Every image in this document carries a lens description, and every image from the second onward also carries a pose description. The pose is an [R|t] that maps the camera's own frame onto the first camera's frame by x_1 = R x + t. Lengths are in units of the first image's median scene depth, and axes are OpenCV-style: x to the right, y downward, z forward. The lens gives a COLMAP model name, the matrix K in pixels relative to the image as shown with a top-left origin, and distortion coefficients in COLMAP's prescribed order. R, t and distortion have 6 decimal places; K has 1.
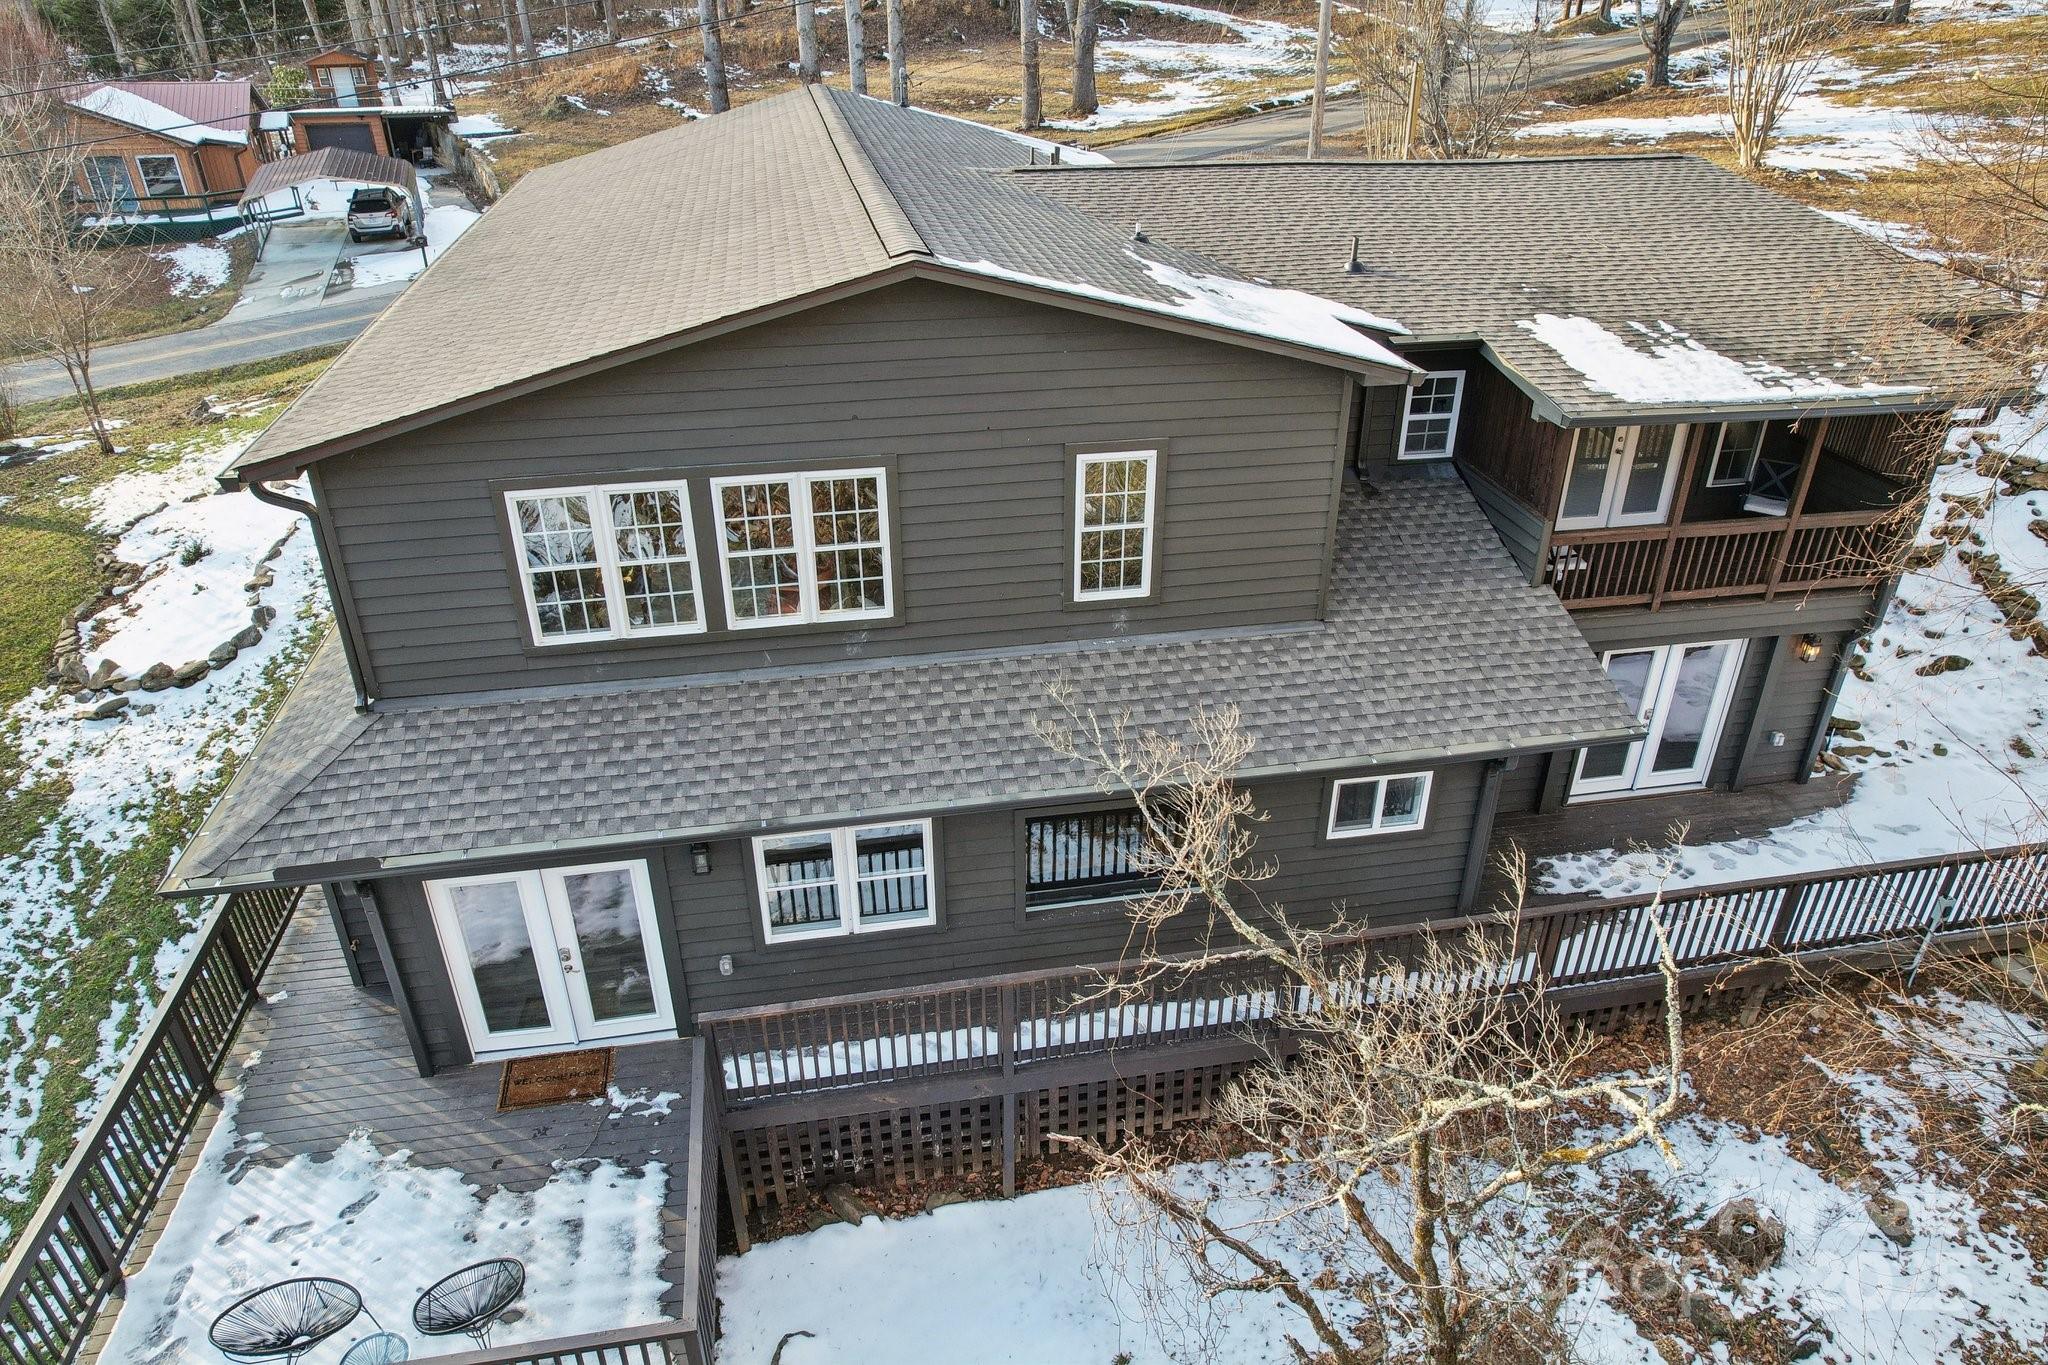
lens RADIAL K [[1318.5, 0, 1024.0], [0, 1318.5, 682.5], [0, 0, 1]] dist [-0.065136, 0.056778]
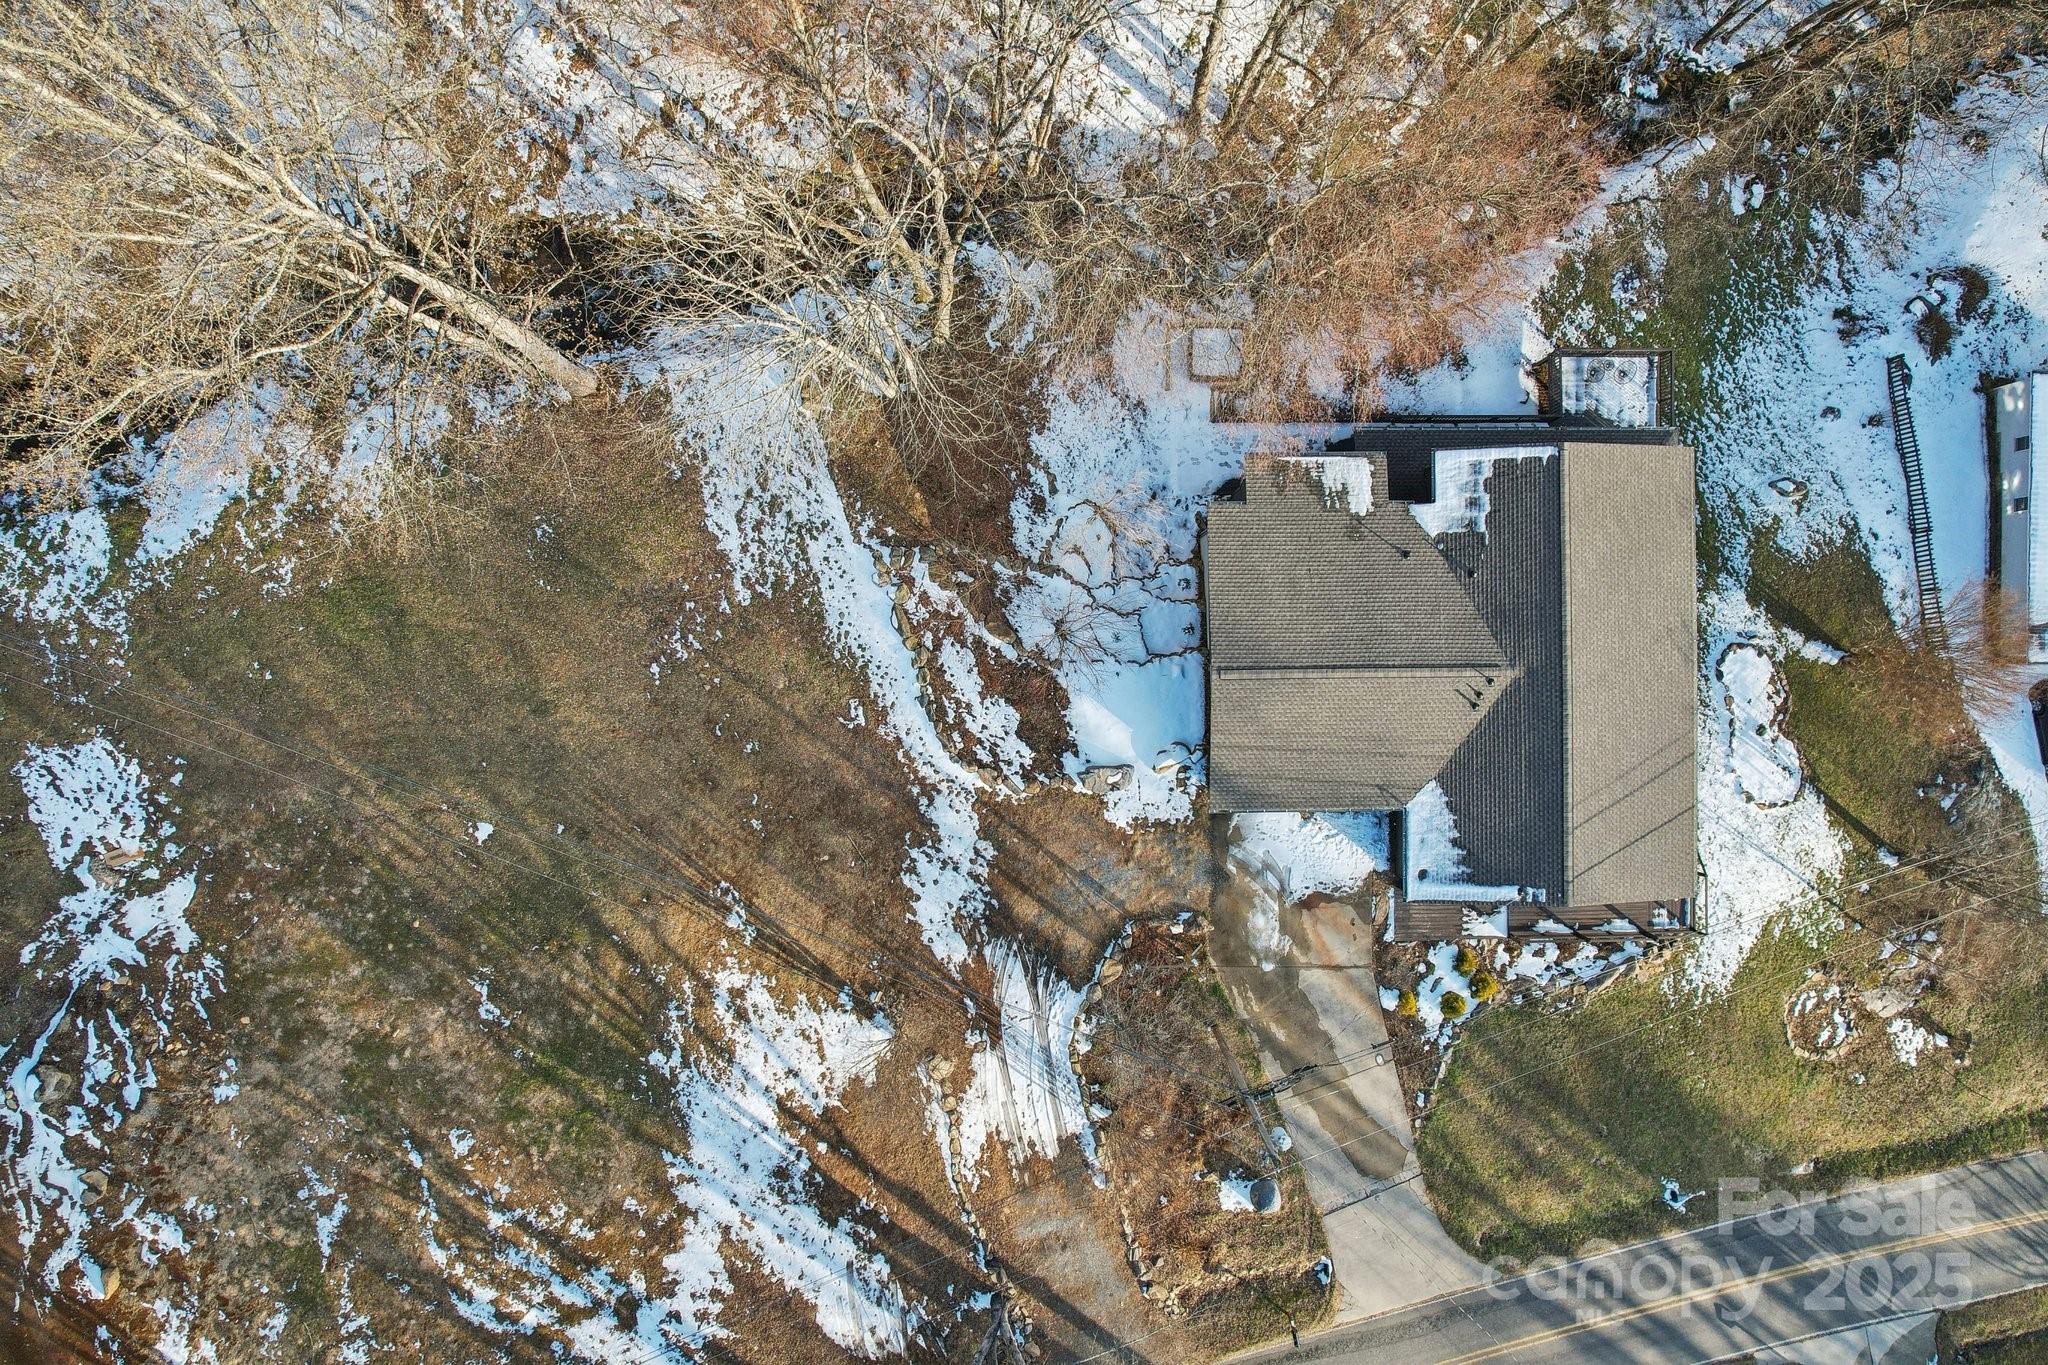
lens RADIAL K [[1318.5, 0, 1024.0], [0, 1318.5, 682.5], [0, 0, 1]] dist [-0.065136, 0.056778]
pose [[-0.985241, -0.171171, 0.000728, 1.255743], [0.086463, -0.493988, 0.865159, -3.731764], [-0.147730, 0.852453, 0.501497, -0.229305]]
